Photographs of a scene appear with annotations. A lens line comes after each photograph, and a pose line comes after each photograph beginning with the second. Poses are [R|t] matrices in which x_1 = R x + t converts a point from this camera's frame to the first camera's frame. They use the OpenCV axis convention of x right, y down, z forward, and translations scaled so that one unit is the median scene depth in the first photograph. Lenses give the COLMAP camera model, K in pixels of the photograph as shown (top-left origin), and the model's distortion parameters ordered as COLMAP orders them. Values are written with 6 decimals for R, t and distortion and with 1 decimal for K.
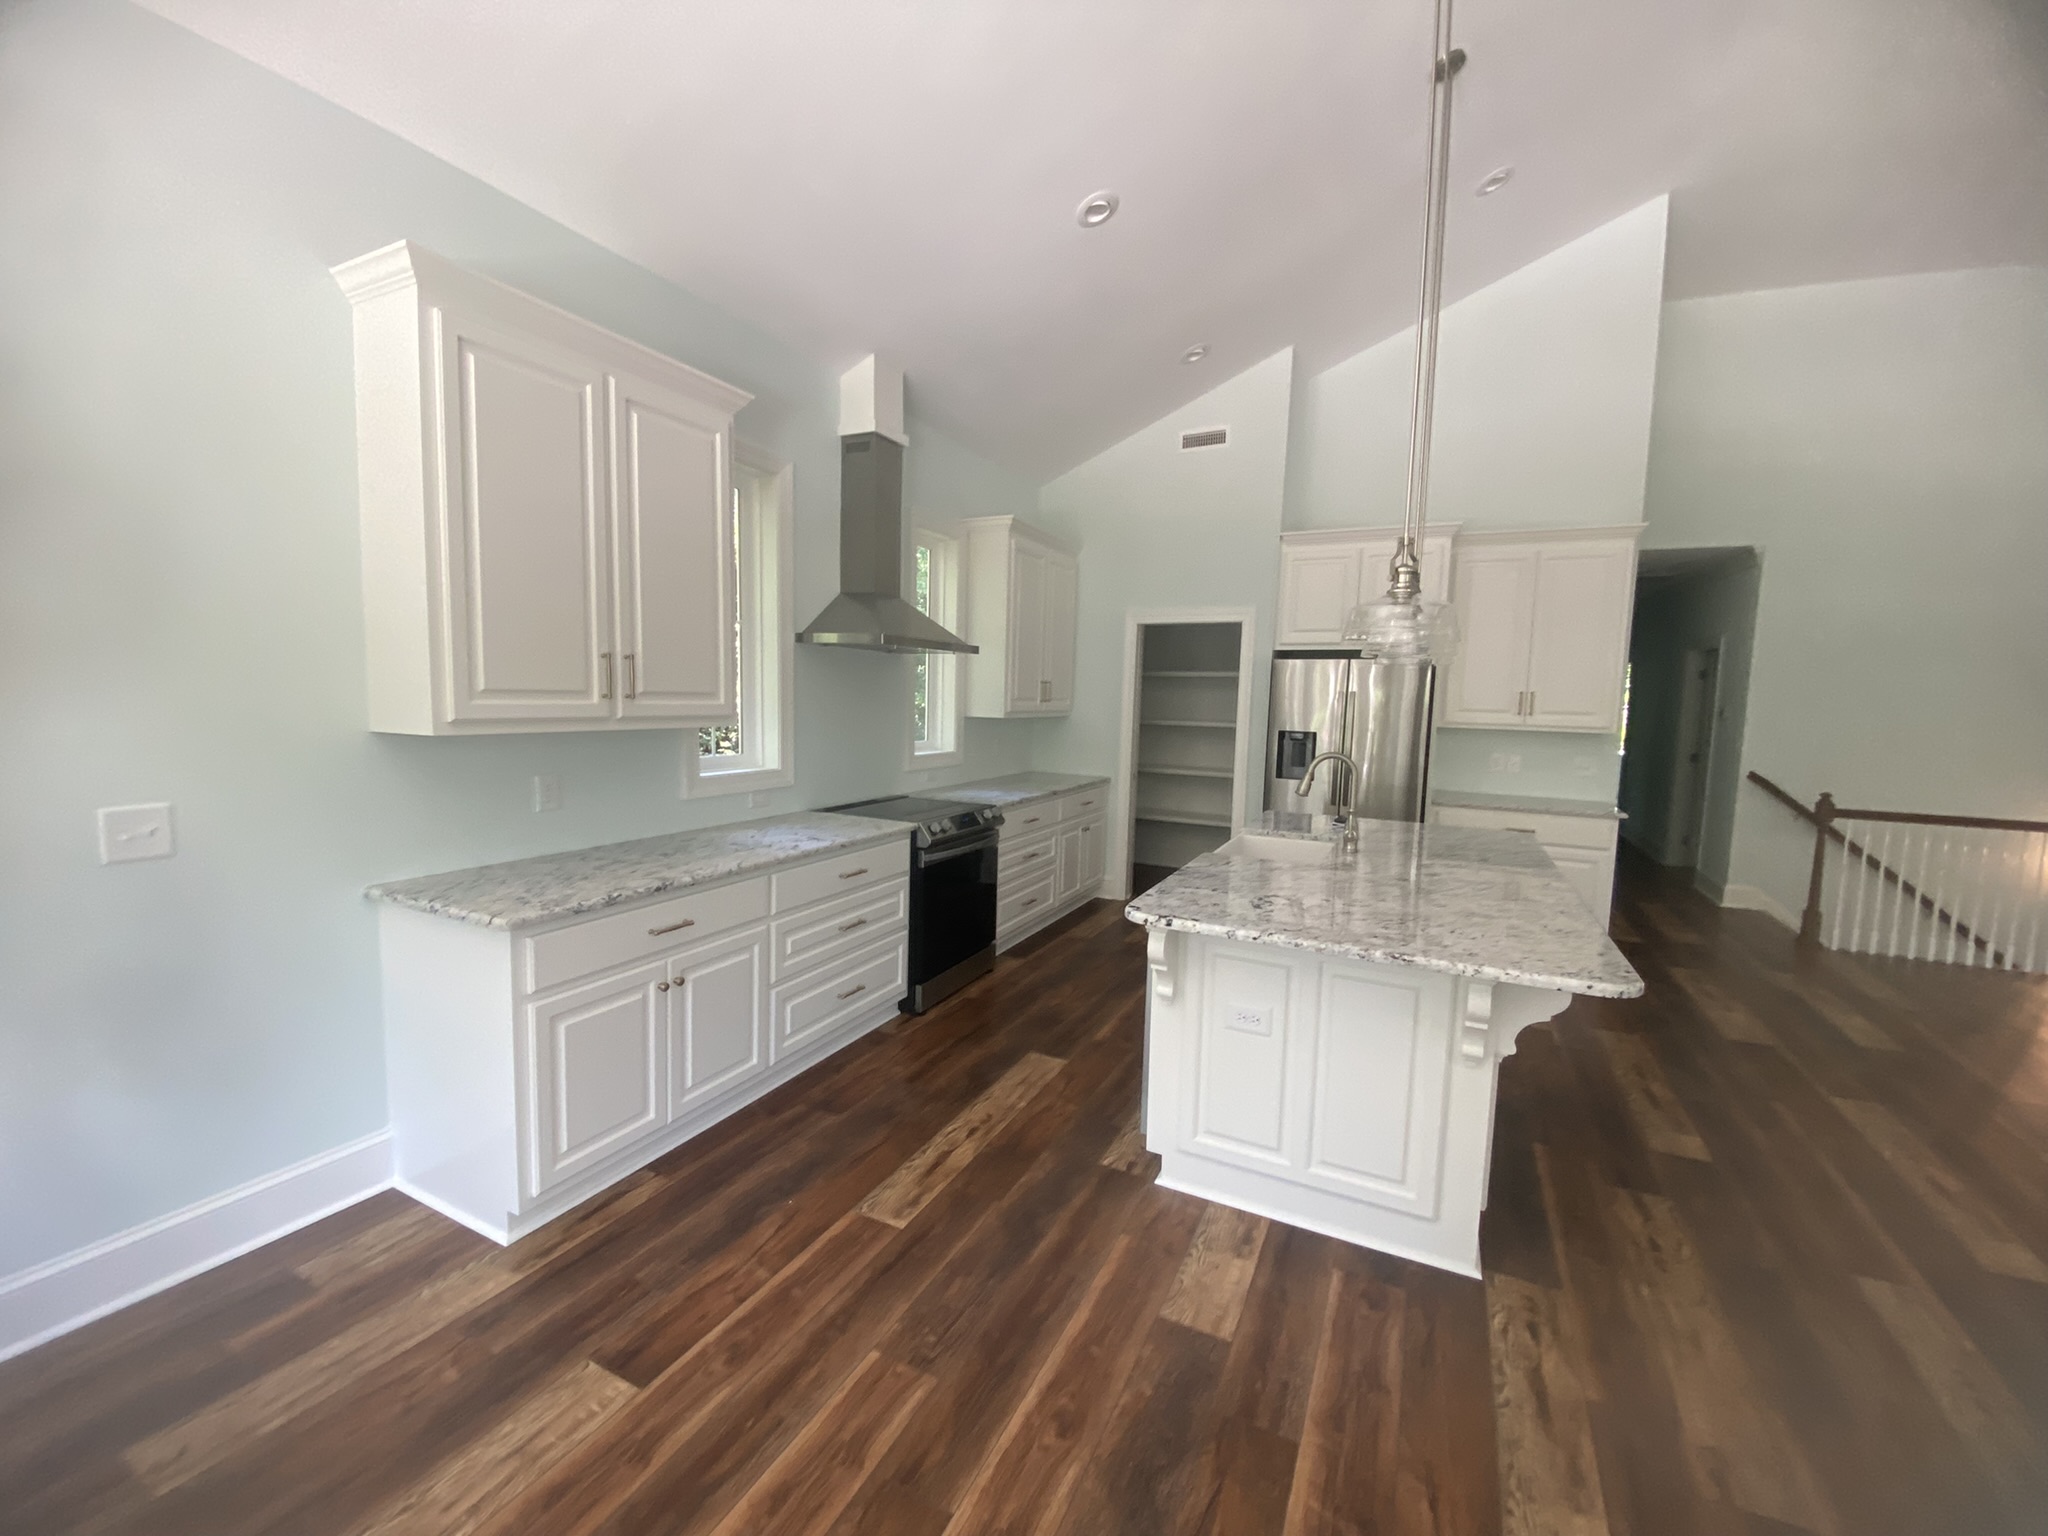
lens RADIAL K [[820.5, 0, 1024.0], [0, 820.5, 768.0], [0, 0, 1]] dist [0.000571, -0.000242]
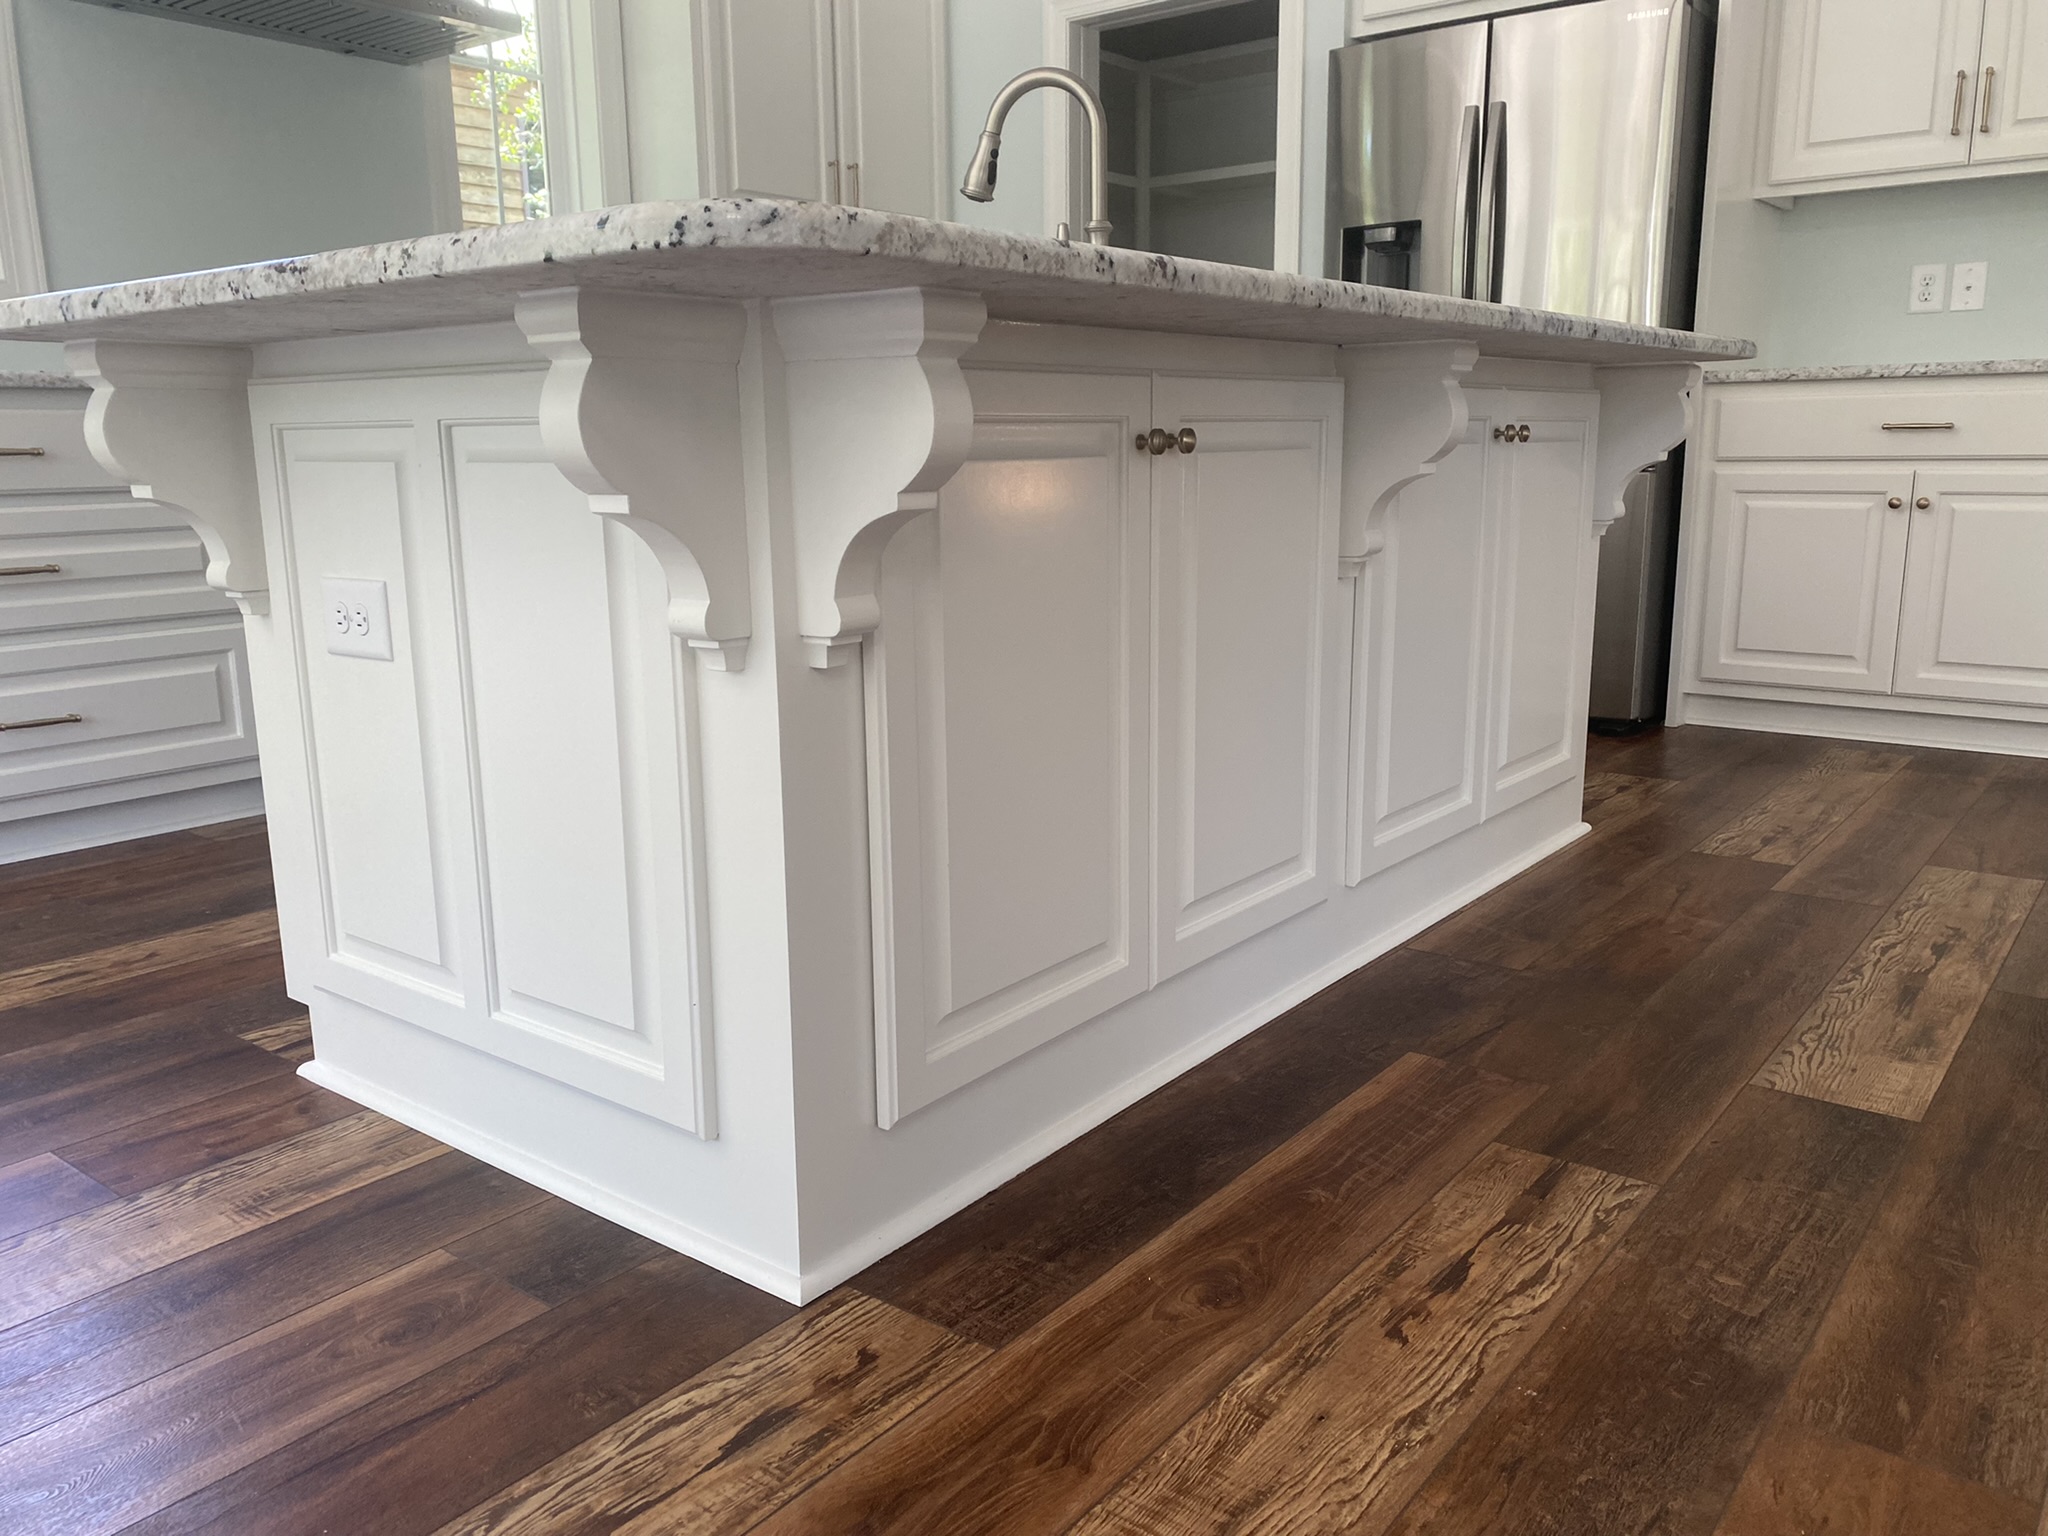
lens RADIAL K [[1576.0, 0, 1024.0], [0, 1576.0, 768.0], [0, 0, 1]] dist [0.005311, -0.000642]
pose [[0.980313, 0.004507, -0.197396, 0.642458], [0.018469, 0.993263, 0.114399, 0.269110], [0.196582, -0.115792, 0.973626, 0.330540]]
